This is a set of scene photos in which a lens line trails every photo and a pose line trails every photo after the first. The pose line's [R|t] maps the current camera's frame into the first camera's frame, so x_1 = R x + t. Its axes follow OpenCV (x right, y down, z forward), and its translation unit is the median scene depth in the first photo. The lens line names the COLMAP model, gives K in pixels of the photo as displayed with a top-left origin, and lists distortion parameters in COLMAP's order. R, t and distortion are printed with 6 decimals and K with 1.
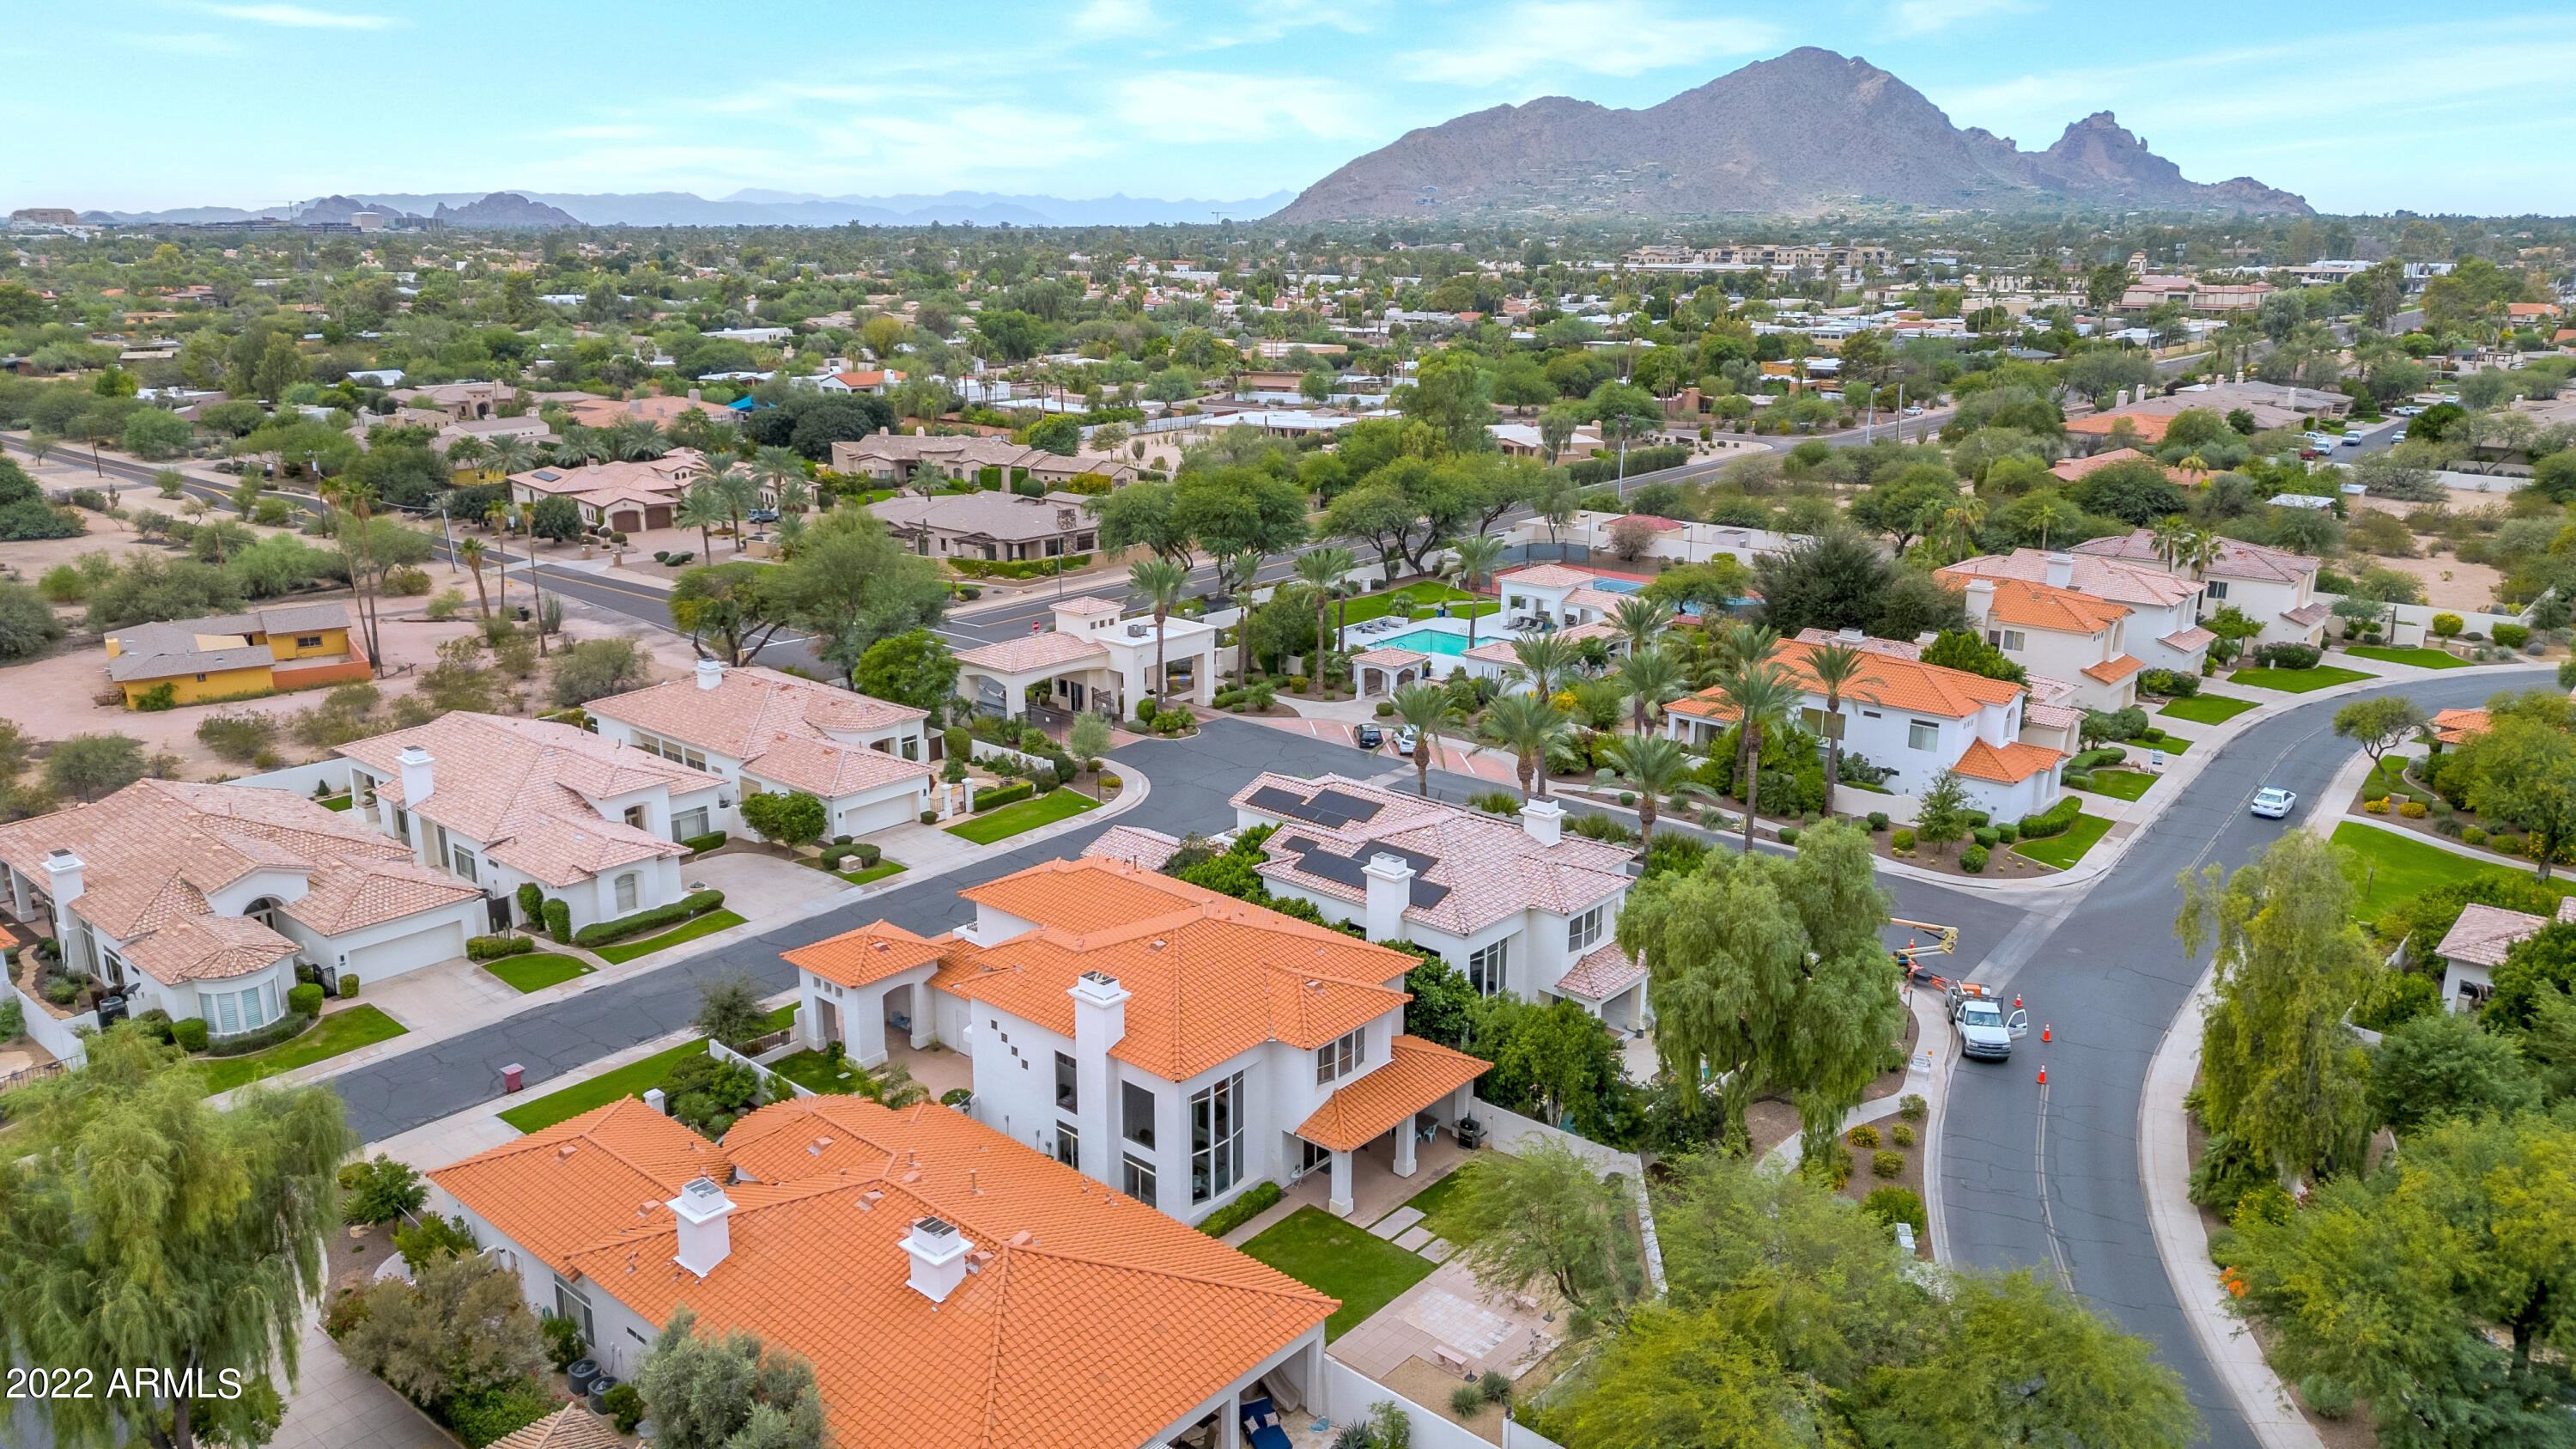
lens RADIAL K [[1788.7, 0, 1285.1], [0, 1788.7, 730.6], [0, 0, 1]] dist [0.093141, -0.101790]
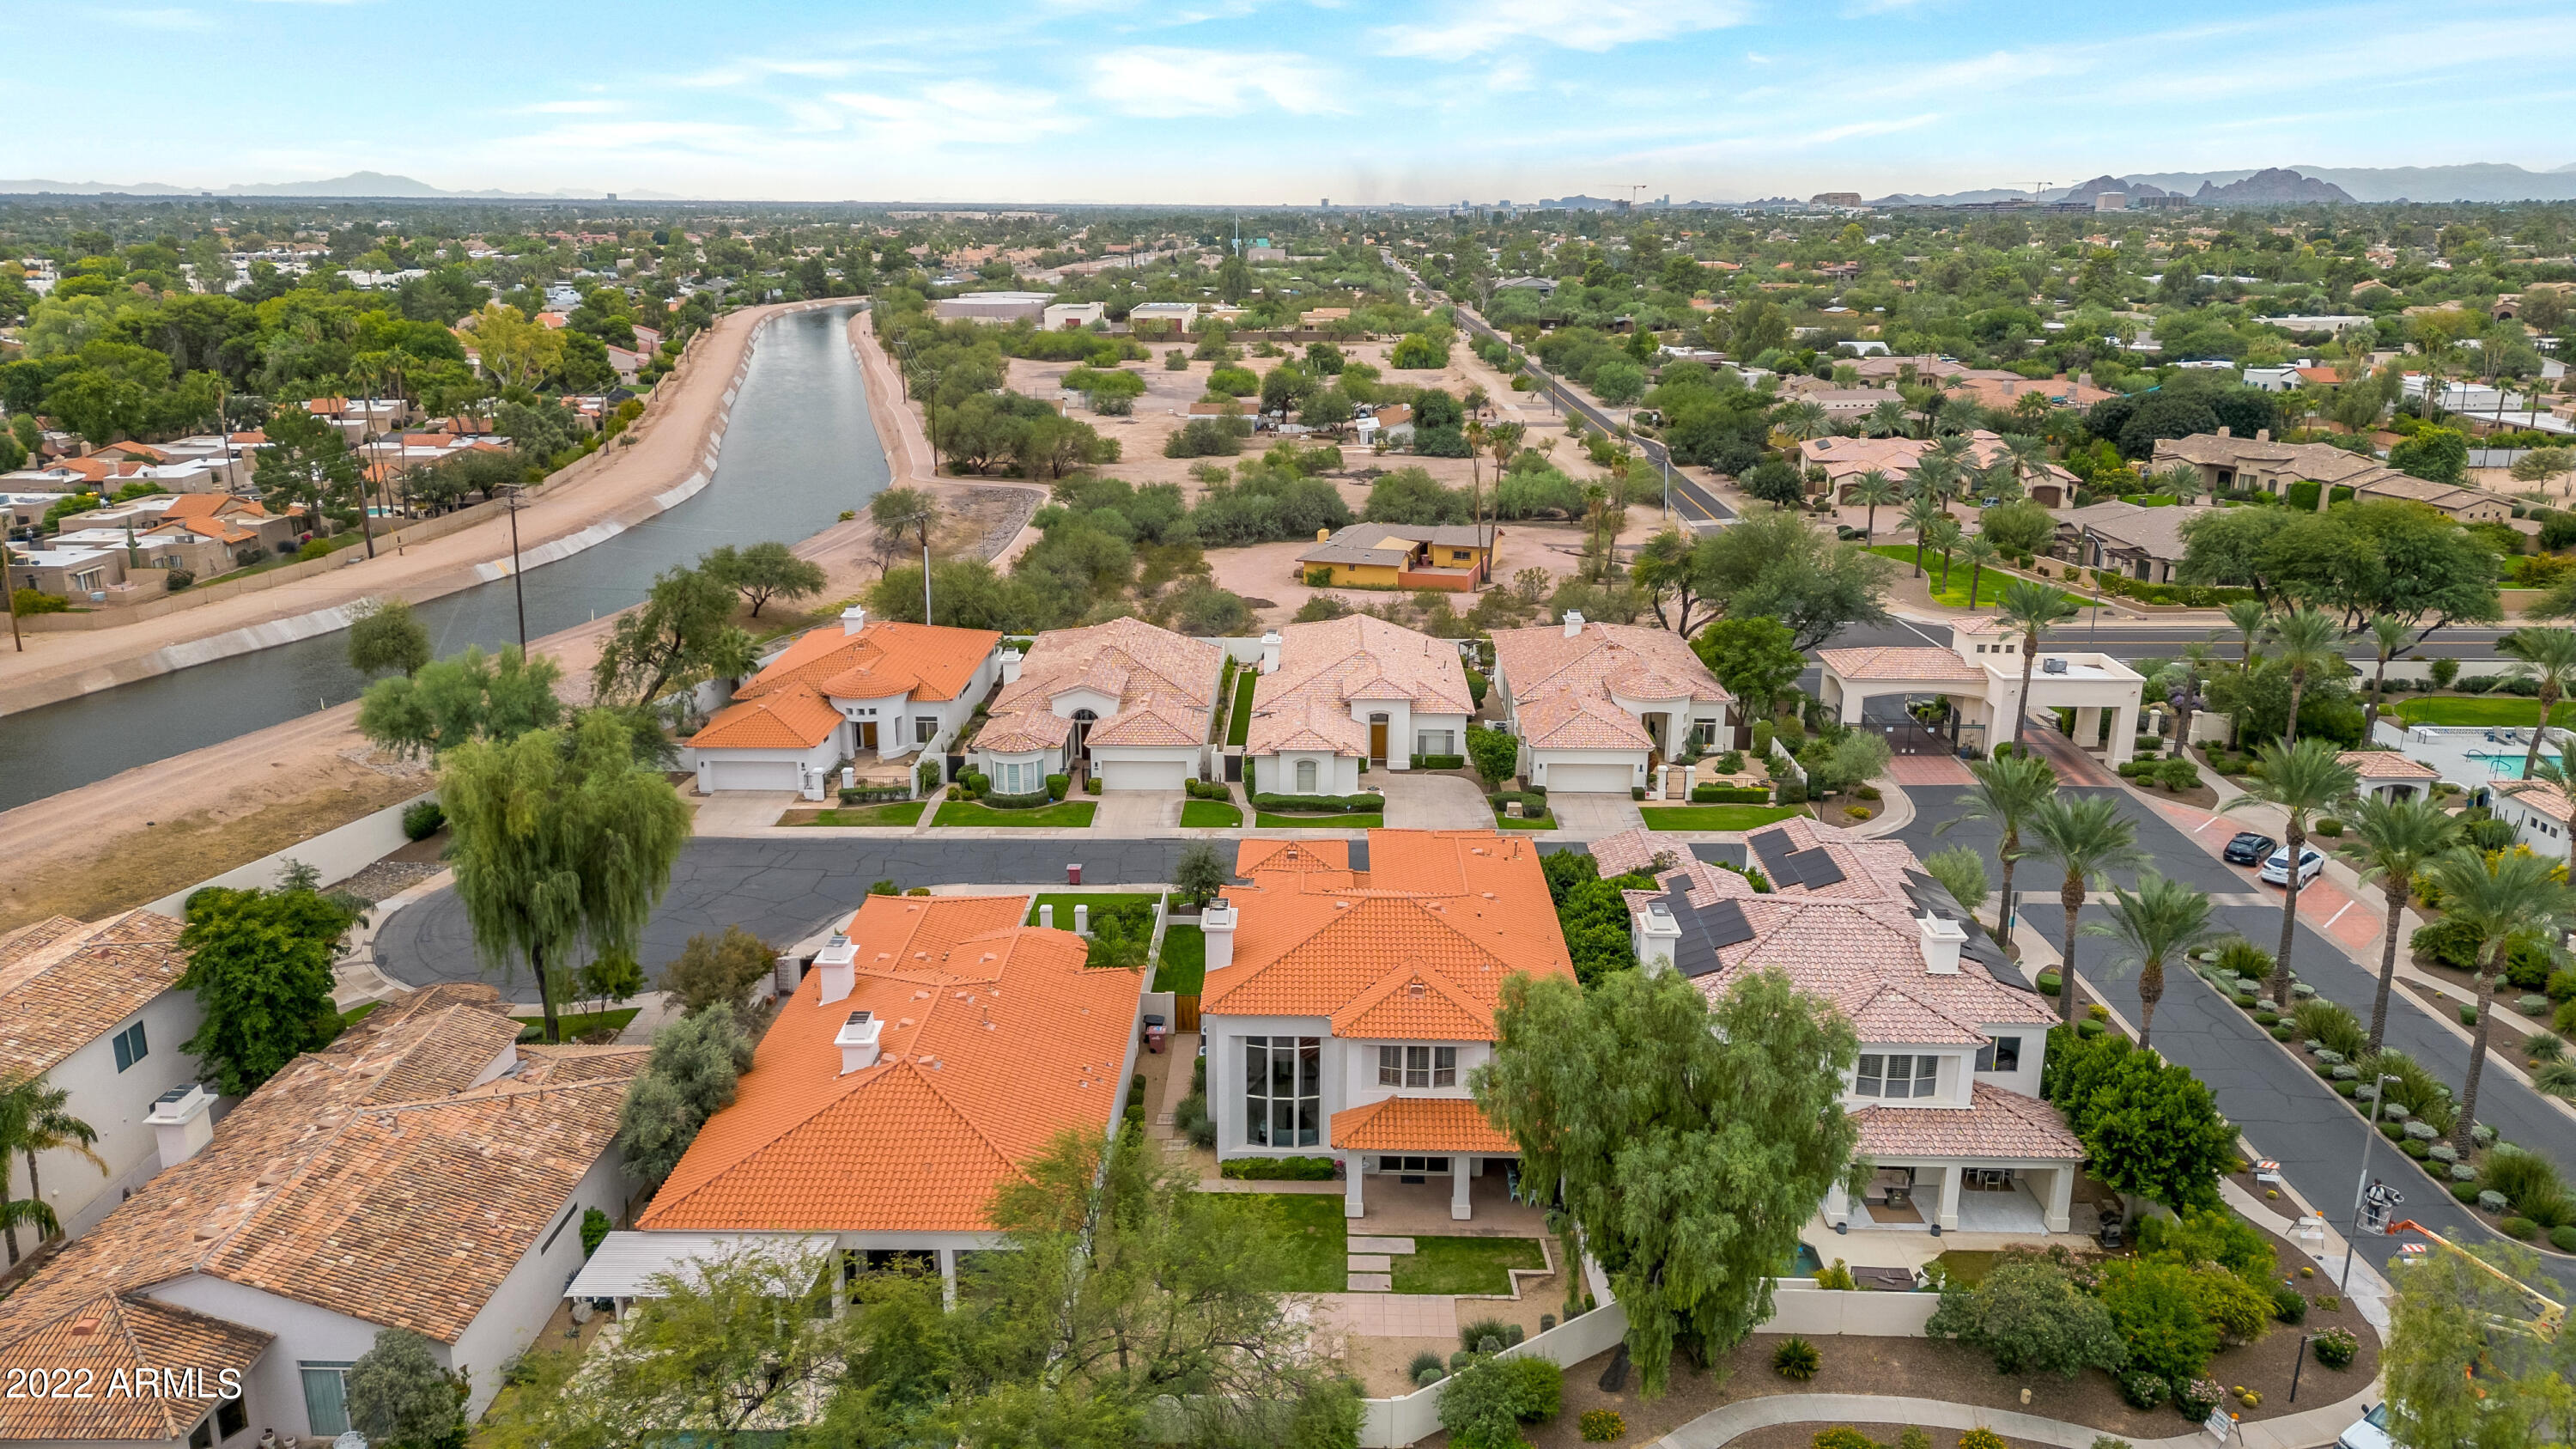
lens RADIAL K [[1788.7, 0, 1285.1], [0, 1788.7, 730.6], [0, 0, 1]] dist [0.093141, -0.101790]
pose [[0.640580, 0.216158, -0.736840, 0.345221], [-0.208361, 0.972491, 0.104147, -0.041538], [0.739082, 0.086814, 0.667997, 0.153321]]
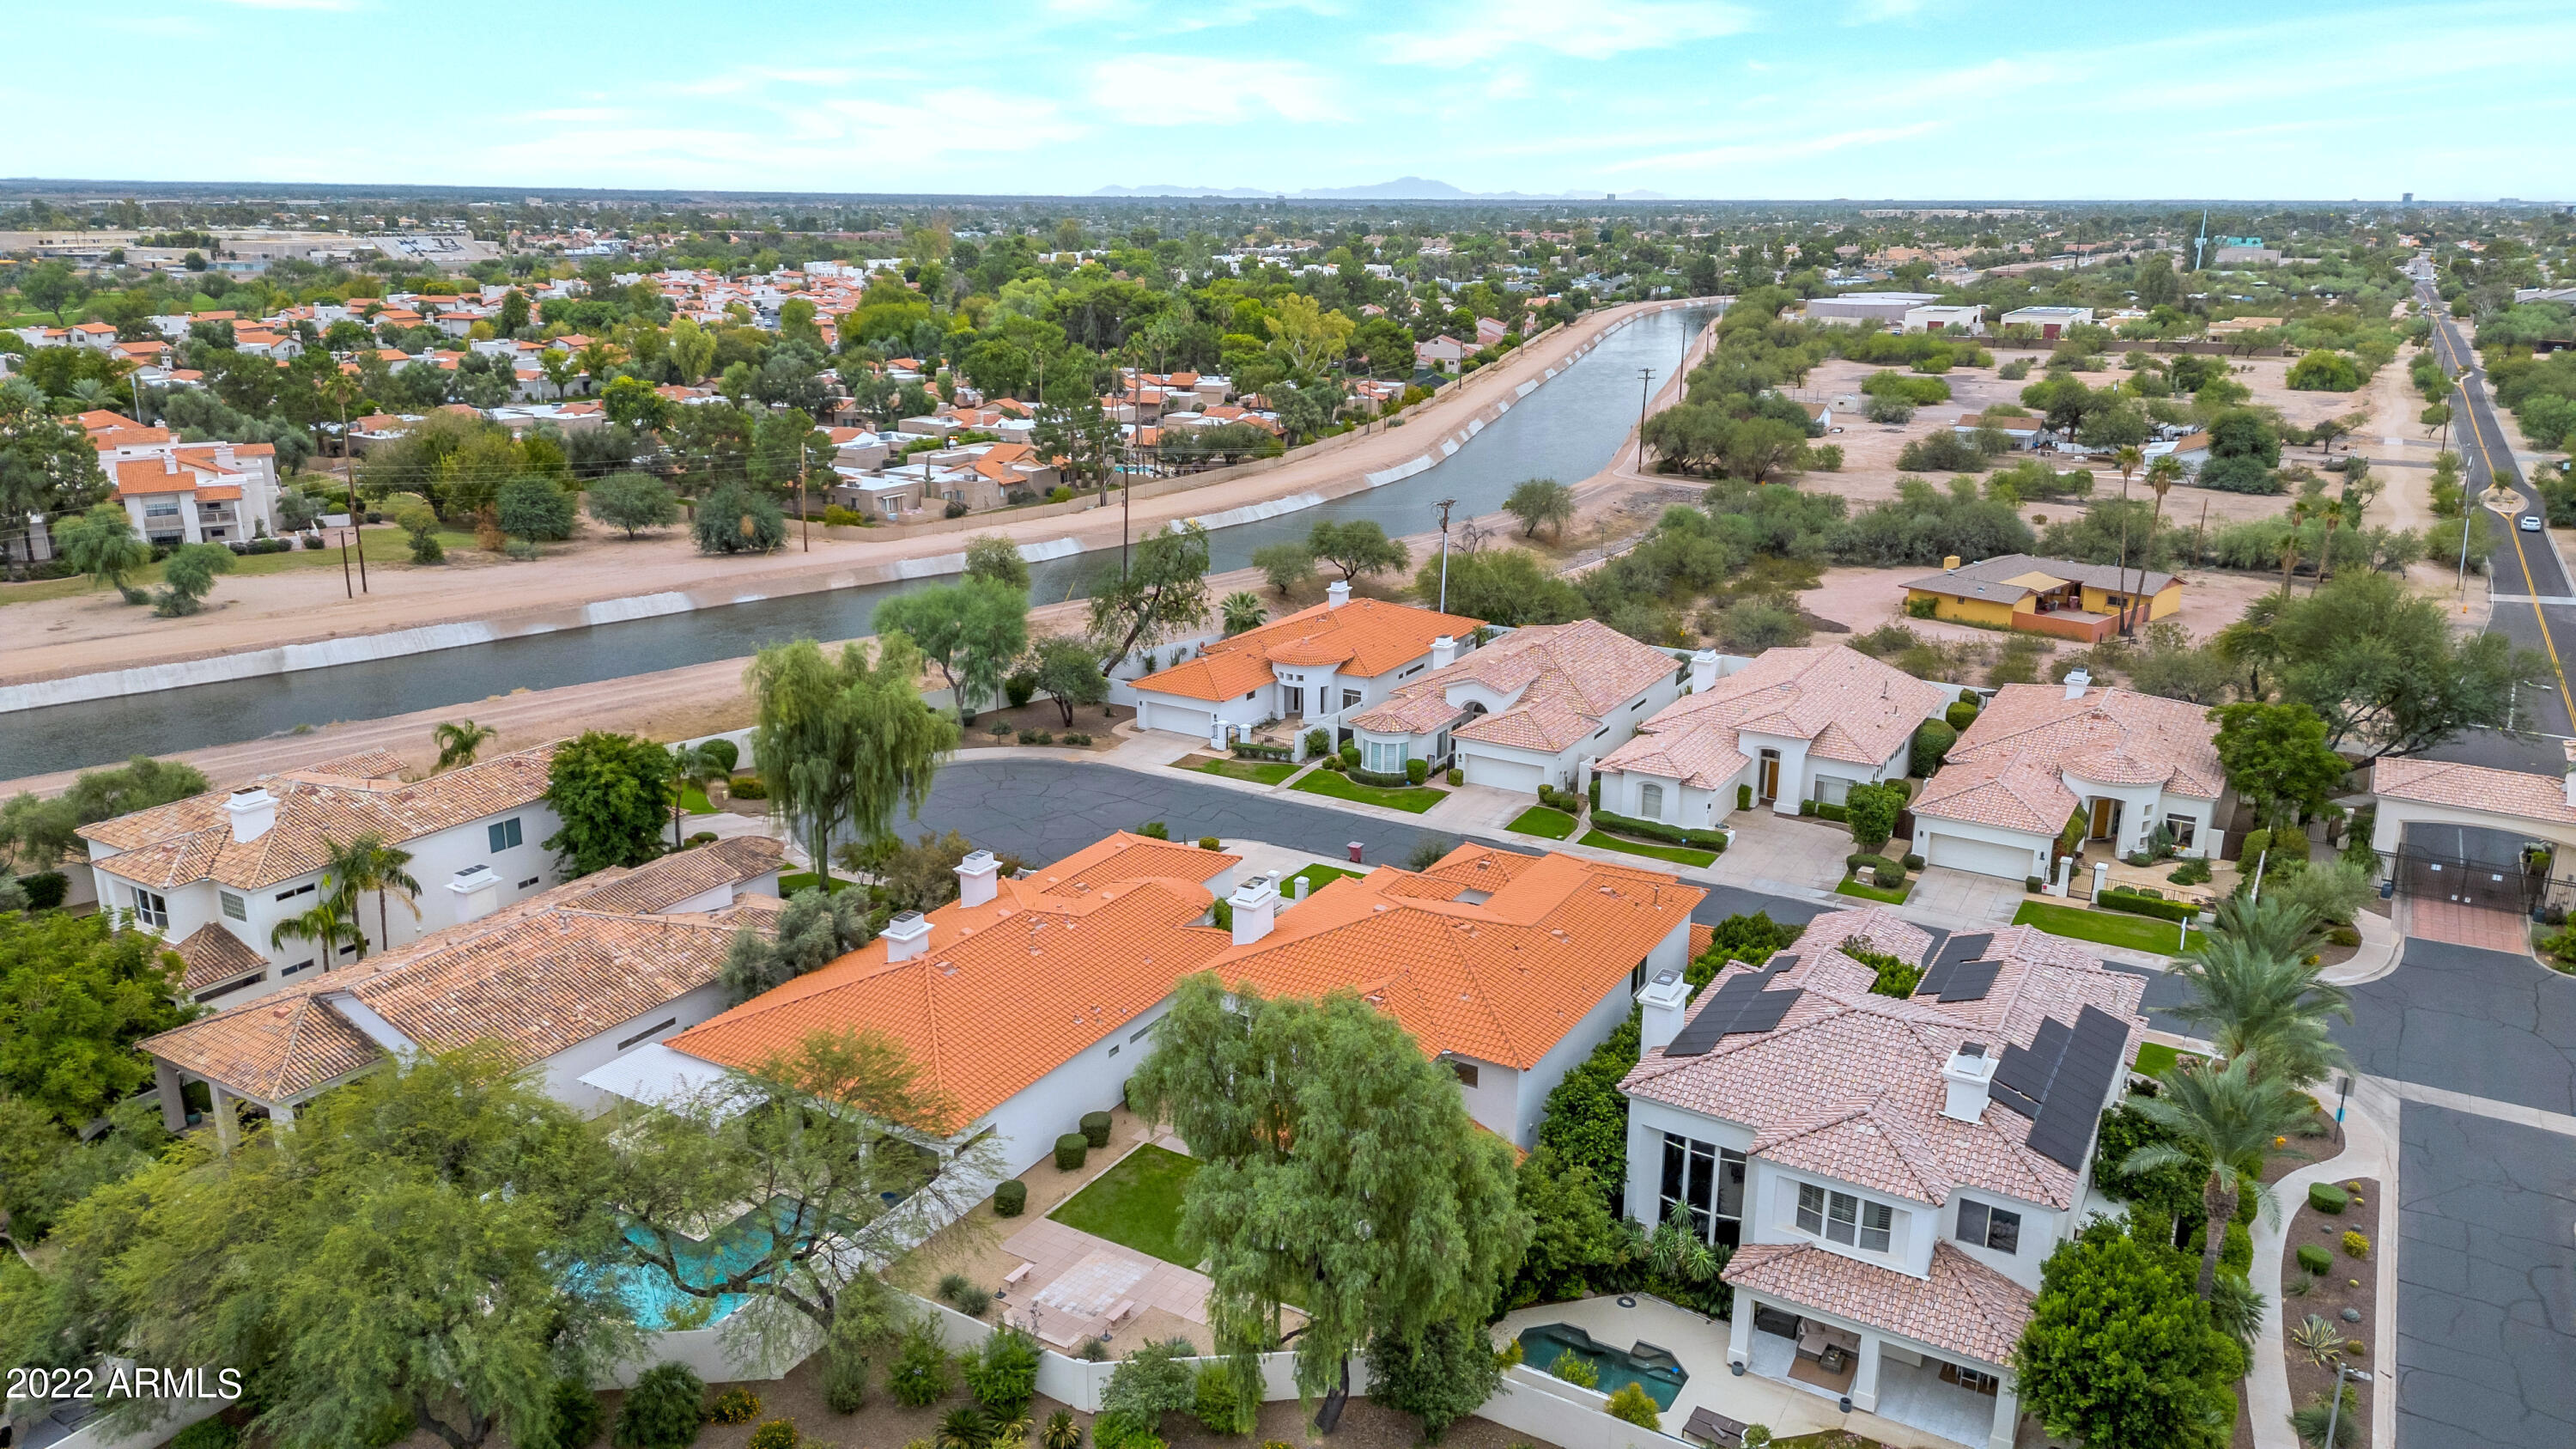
lens RADIAL K [[1788.7, 0, 1285.1], [0, 1788.7, 730.6], [0, 0, 1]] dist [0.093141, -0.101790]
pose [[0.180300, 0.279401, -0.943094, 0.453690], [-0.271422, 0.935713, 0.225324, -0.100604], [0.945422, 0.215351, 0.244545, 0.367600]]
